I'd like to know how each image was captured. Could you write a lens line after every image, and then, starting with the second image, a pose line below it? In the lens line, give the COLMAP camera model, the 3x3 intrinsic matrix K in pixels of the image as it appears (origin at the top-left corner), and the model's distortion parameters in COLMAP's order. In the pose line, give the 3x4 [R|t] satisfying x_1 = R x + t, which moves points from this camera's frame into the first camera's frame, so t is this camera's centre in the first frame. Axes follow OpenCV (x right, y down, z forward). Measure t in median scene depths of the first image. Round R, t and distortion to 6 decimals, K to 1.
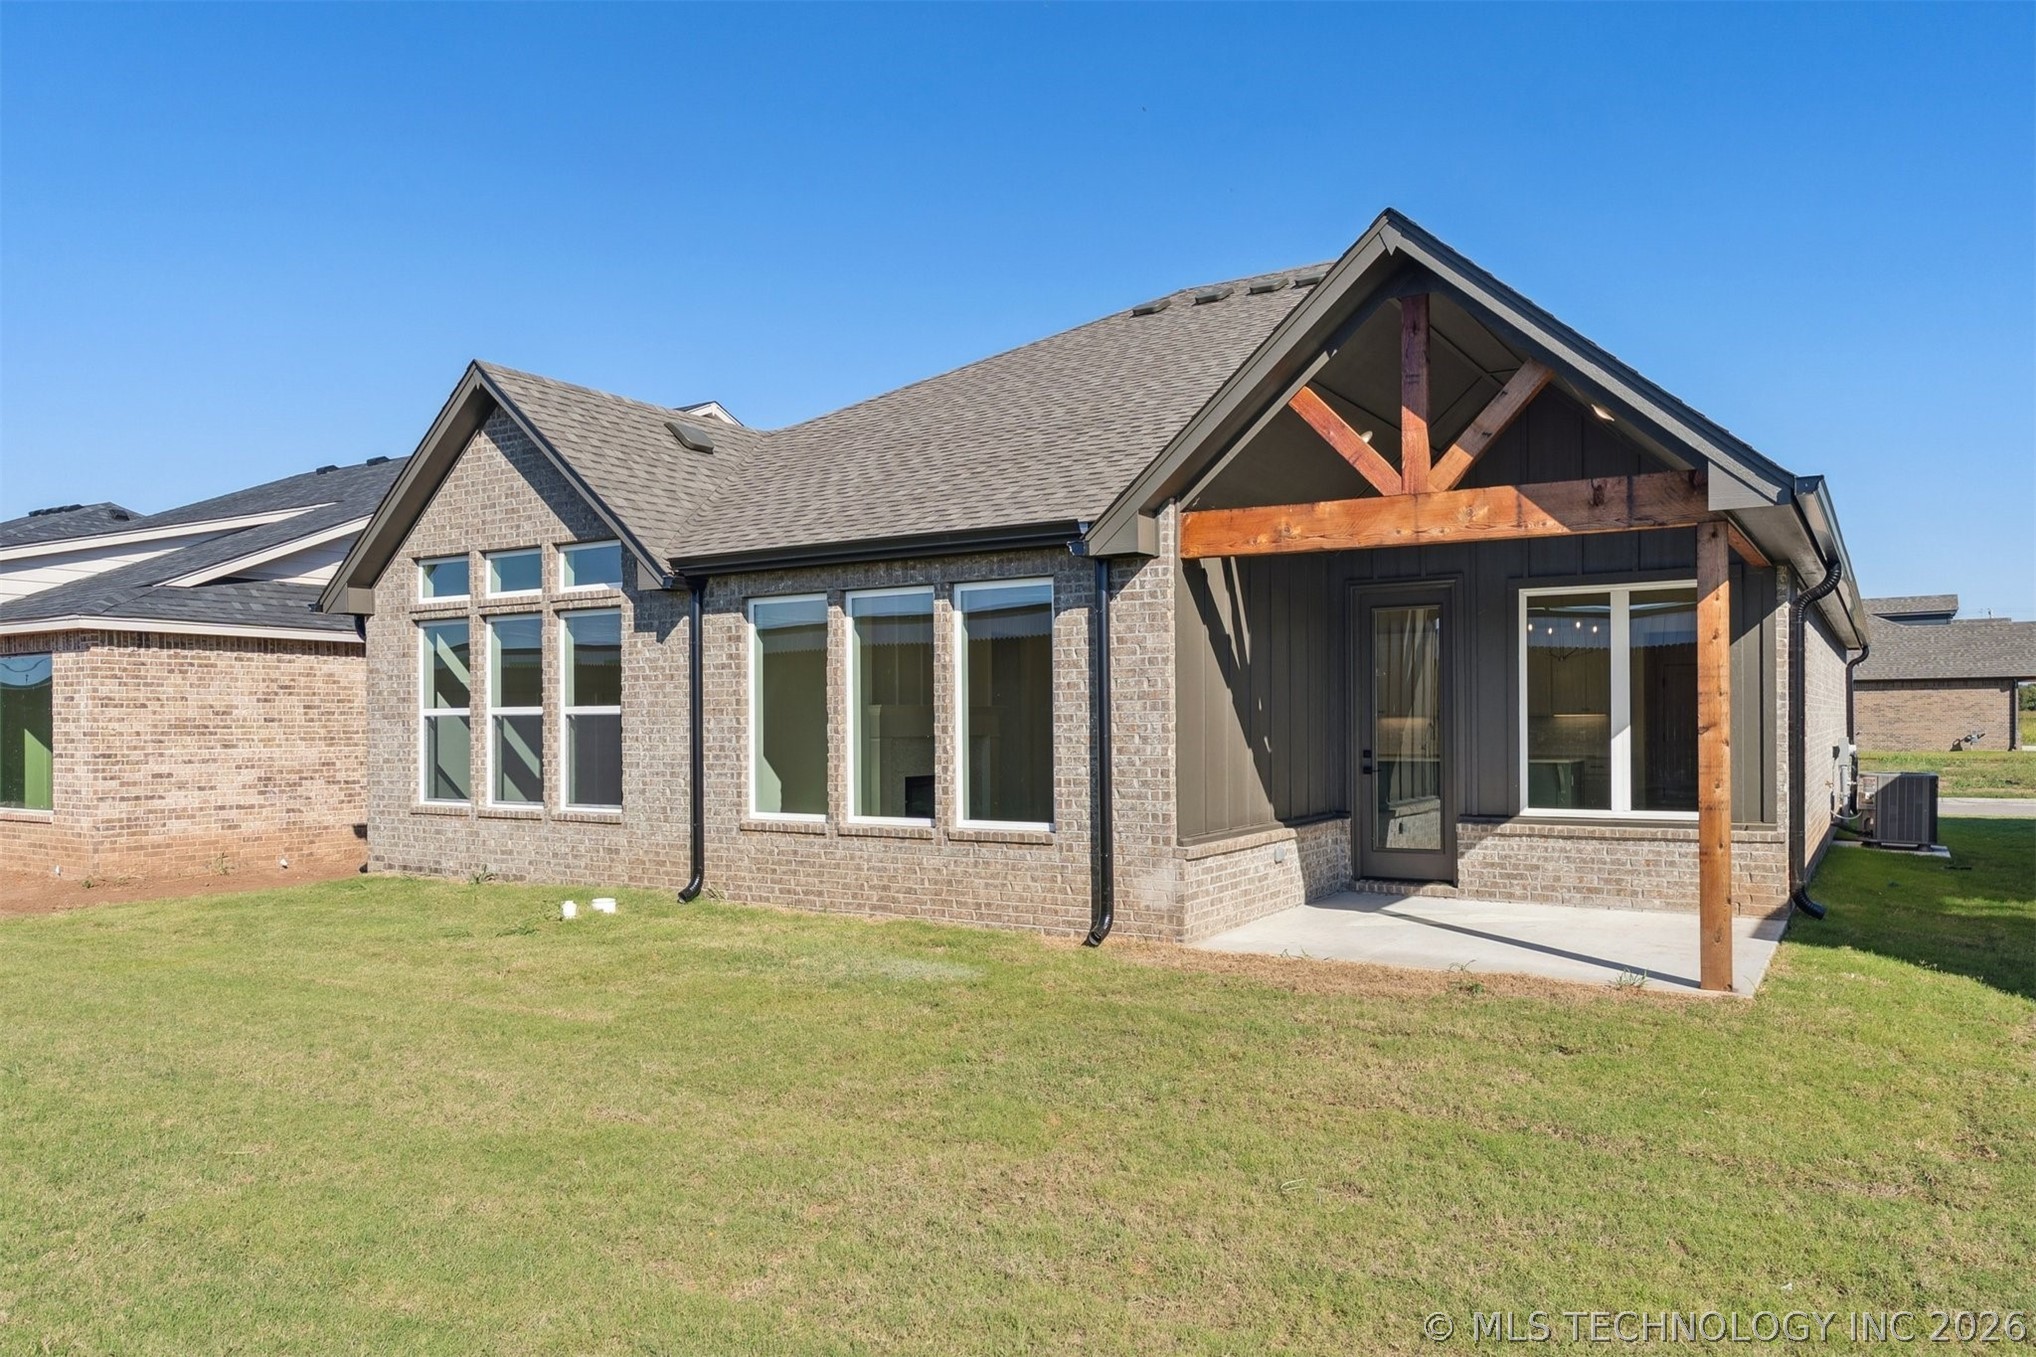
lens RADIAL K [[1390.2, 0, 987.3], [0, 1390.2, 728.0], [0, 0, 1]] dist [-0.008731, 0.005343]
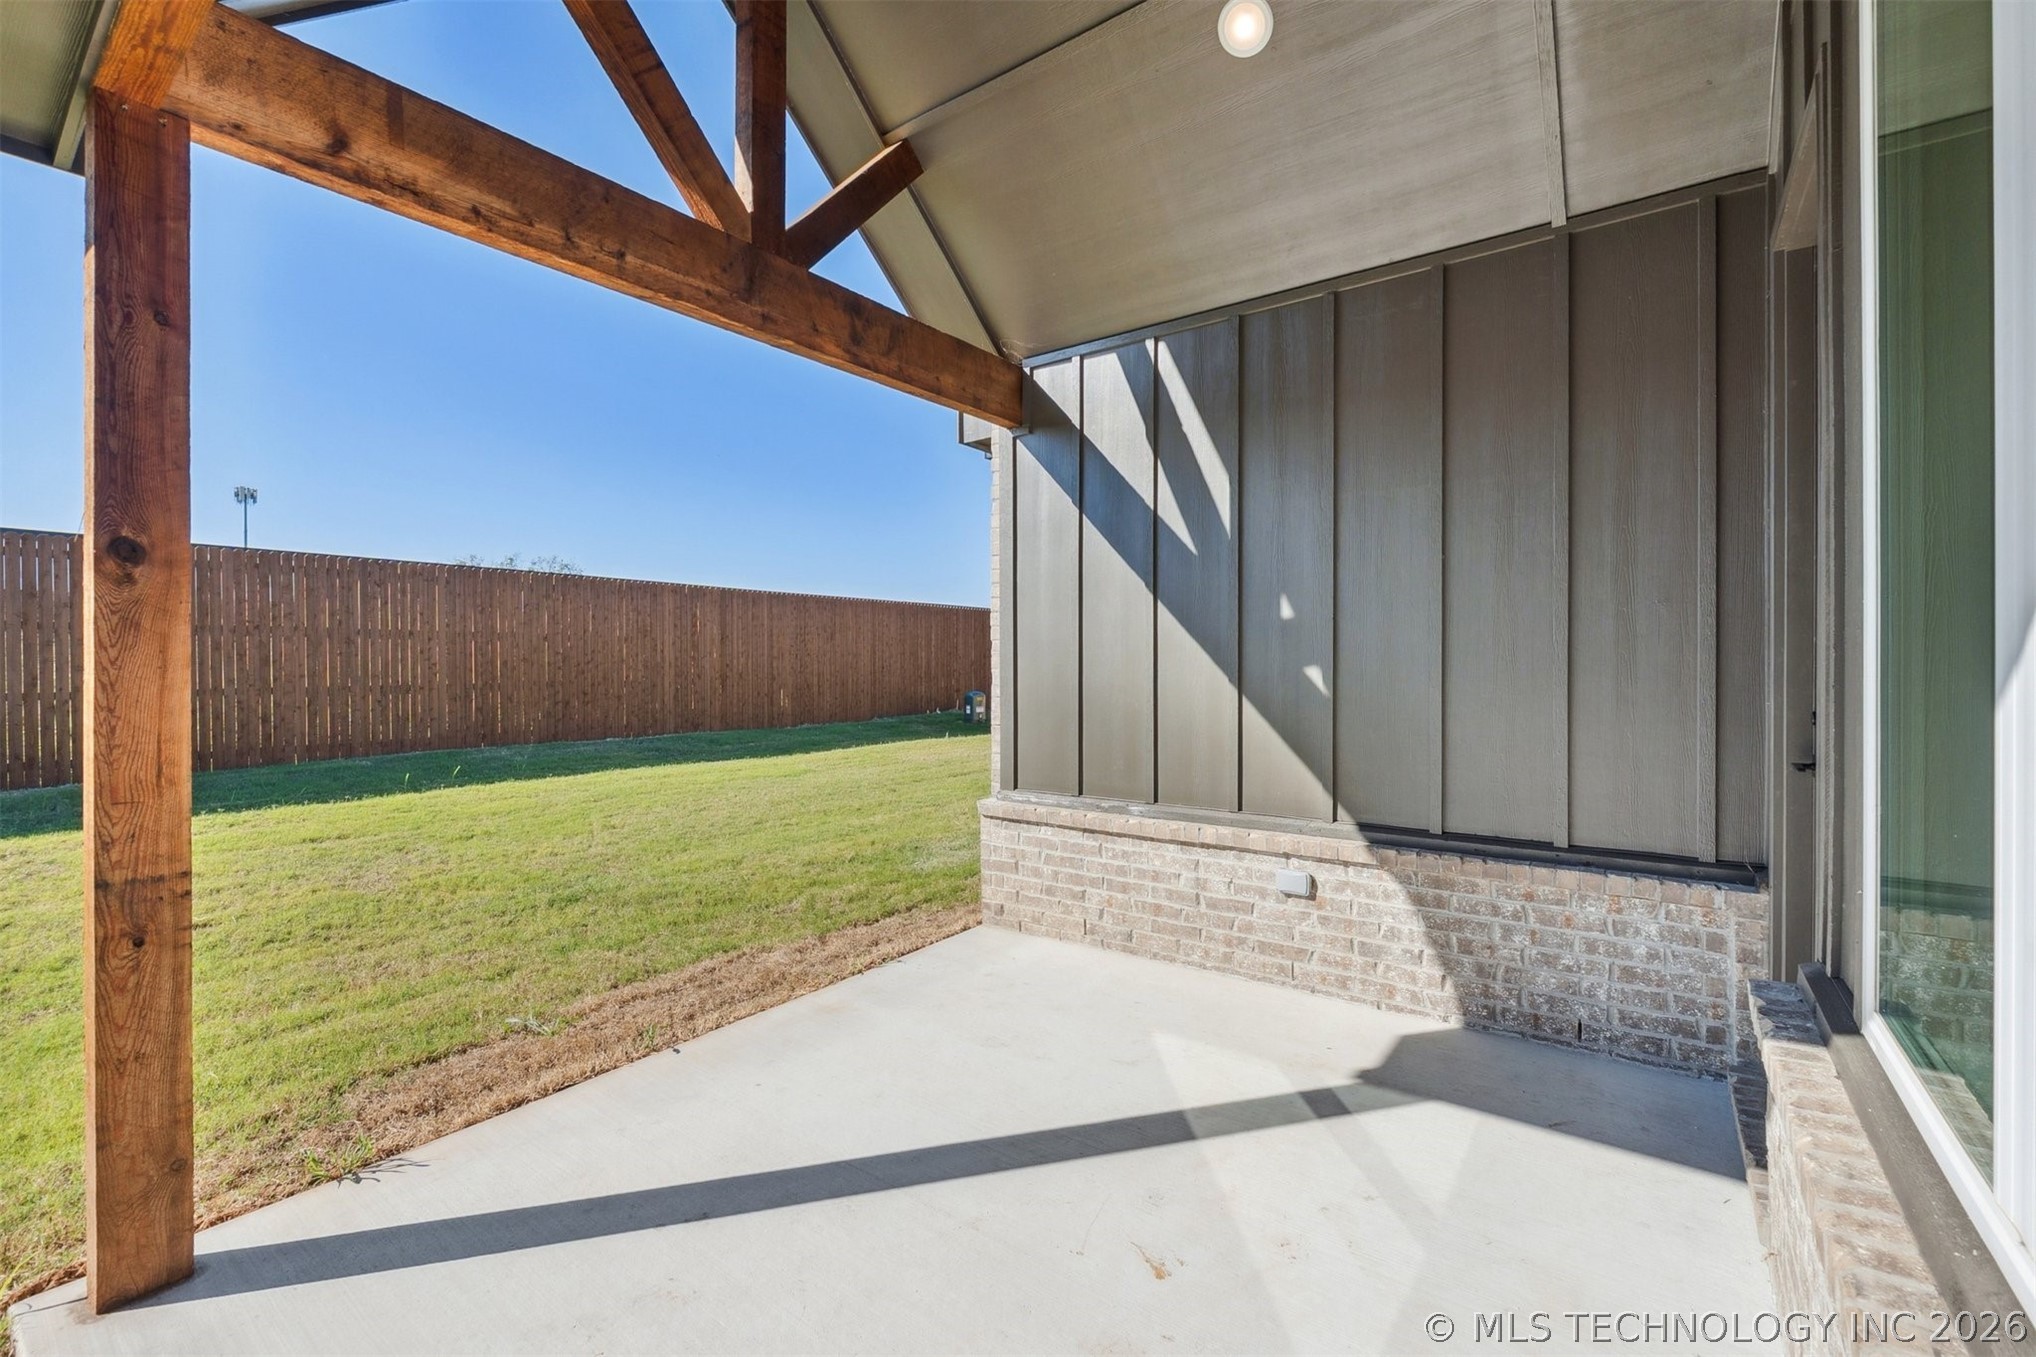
lens RADIAL K [[866.0, 0, 1029.1], [0, 866.0, 669.8], [0, 0, 1]] dist [-0.010045, 0.000651]
pose [[-0.061372, 0.013822, -0.998019, 0.520328], [-0.001607, 0.999901, 0.013947, 0.004476], [0.998114, 0.002459, -0.061343, 0.870398]]
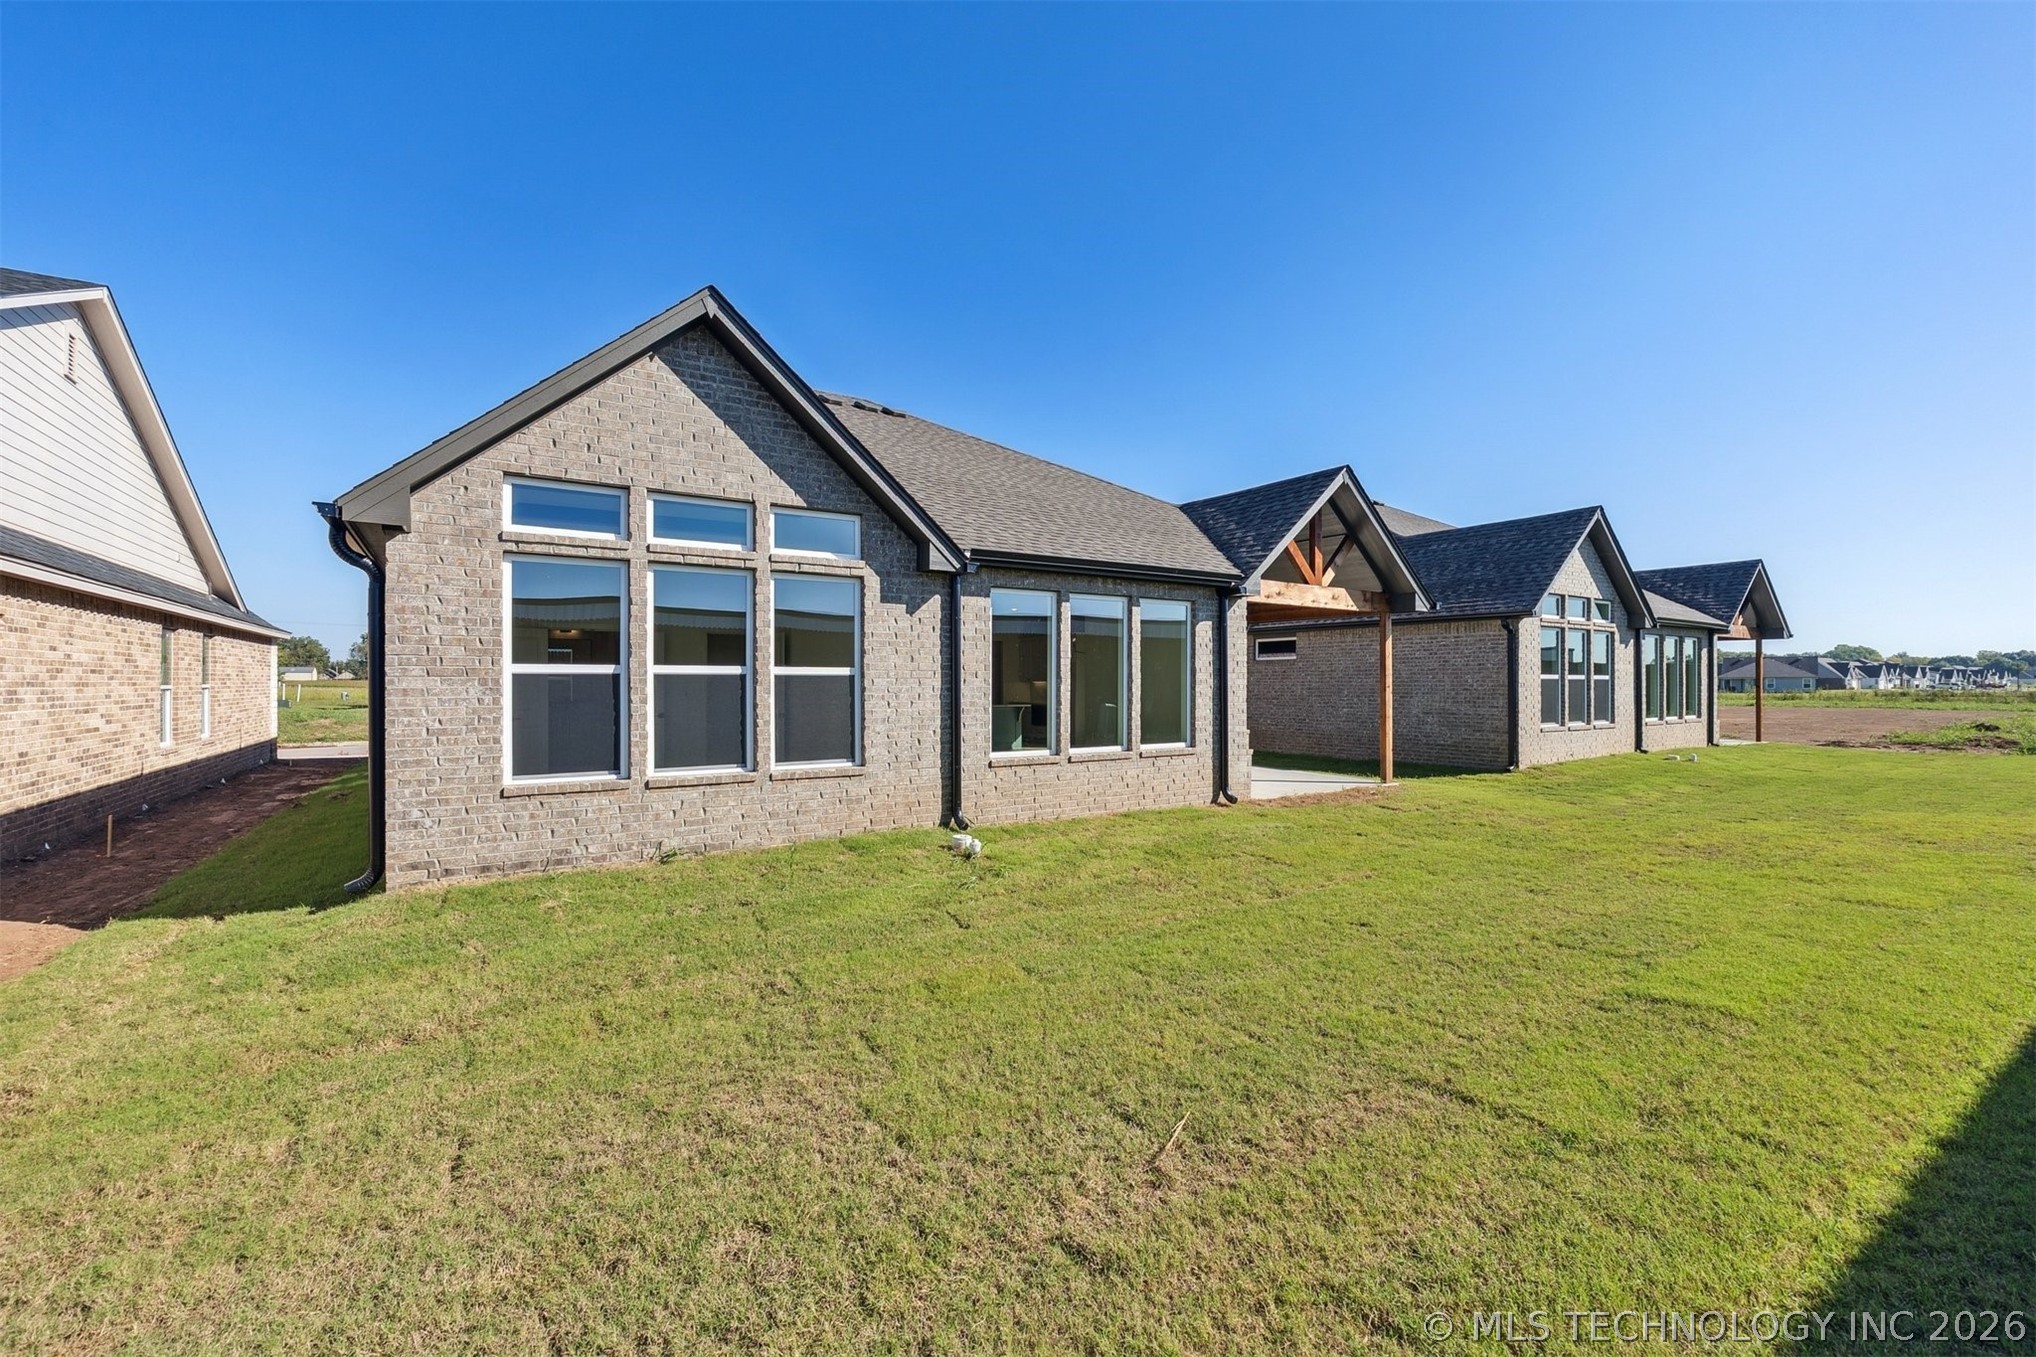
lens RADIAL K [[866.0, 0, 1028.7], [0, 866.0, 690.1], [0, 0, 1]] dist [-0.010045, 0.000651]
pose [[0.405932, -0.000653, 0.913903, -0.900650], [0.002543, 0.999997, -0.000415, 0.002396], [-0.913900, 0.002492, 0.405932, 0.648026]]
